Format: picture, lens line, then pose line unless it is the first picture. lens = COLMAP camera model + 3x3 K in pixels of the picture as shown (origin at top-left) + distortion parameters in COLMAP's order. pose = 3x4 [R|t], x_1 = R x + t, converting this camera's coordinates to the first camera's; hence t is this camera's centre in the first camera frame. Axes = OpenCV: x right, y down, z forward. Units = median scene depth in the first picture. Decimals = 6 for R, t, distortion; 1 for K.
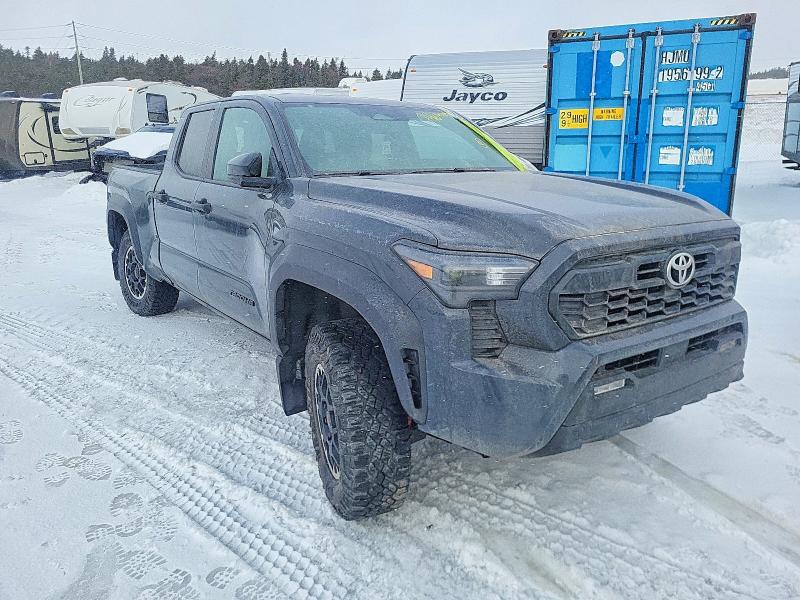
lens RADIAL K [[635.5, 0, 400.0], [0, 635.5, 300.0], [0, 0, 1]] dist [0.038565, -0.015213]
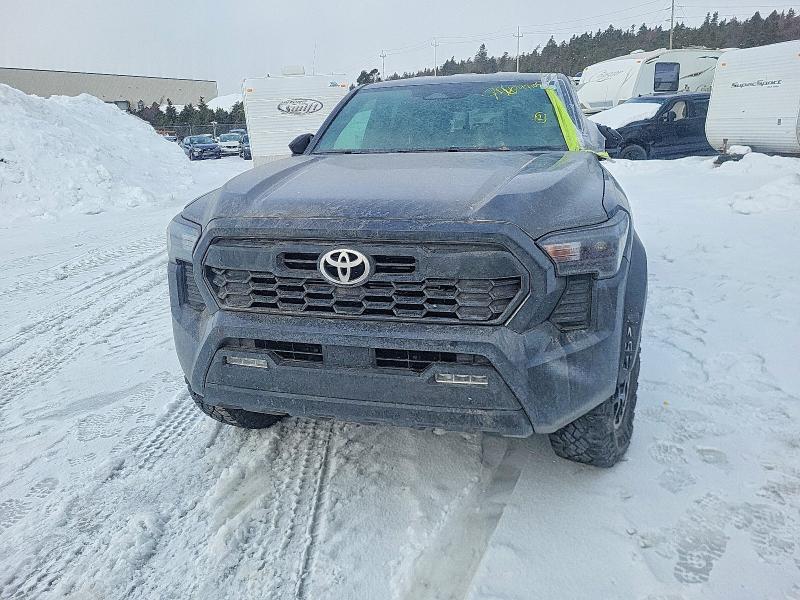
lens RADIAL K [[635.5, 0, 400.0], [0, 635.5, 300.0], [0, 0, 1]] dist [0.038565, -0.015213]
pose [[0.617616, 0.194760, -0.761983, 1.243667], [-0.159397, 0.979744, 0.121222, -0.130109], [0.770157, 0.046589, 0.636150, 0.510450]]
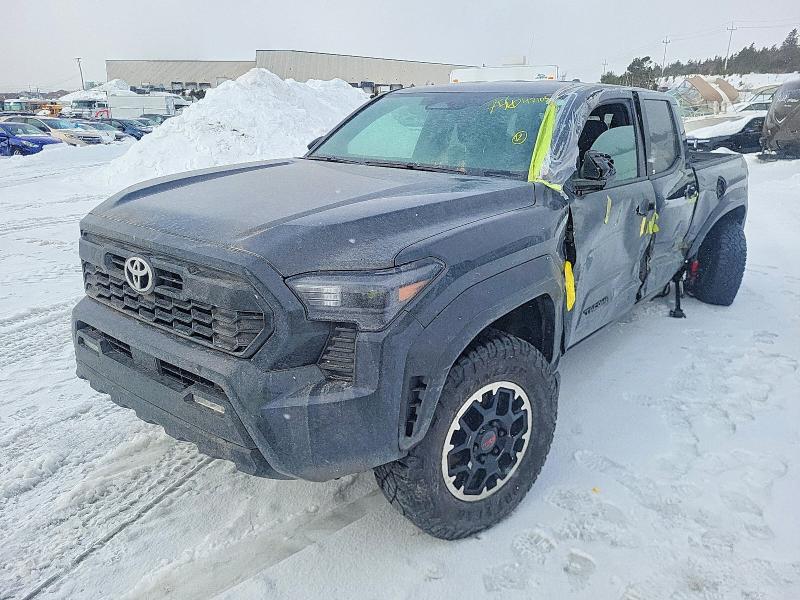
lens RADIAL K [[635.5, 0, 400.0], [0, 635.5, 300.0], [0, 0, 1]] dist [0.038565, -0.015213]
pose [[0.230308, 0.285941, -0.930159, 1.499550], [-0.252848, 0.940608, 0.226548, -0.343855], [0.939695, 0.183013, 0.288930, 1.151274]]
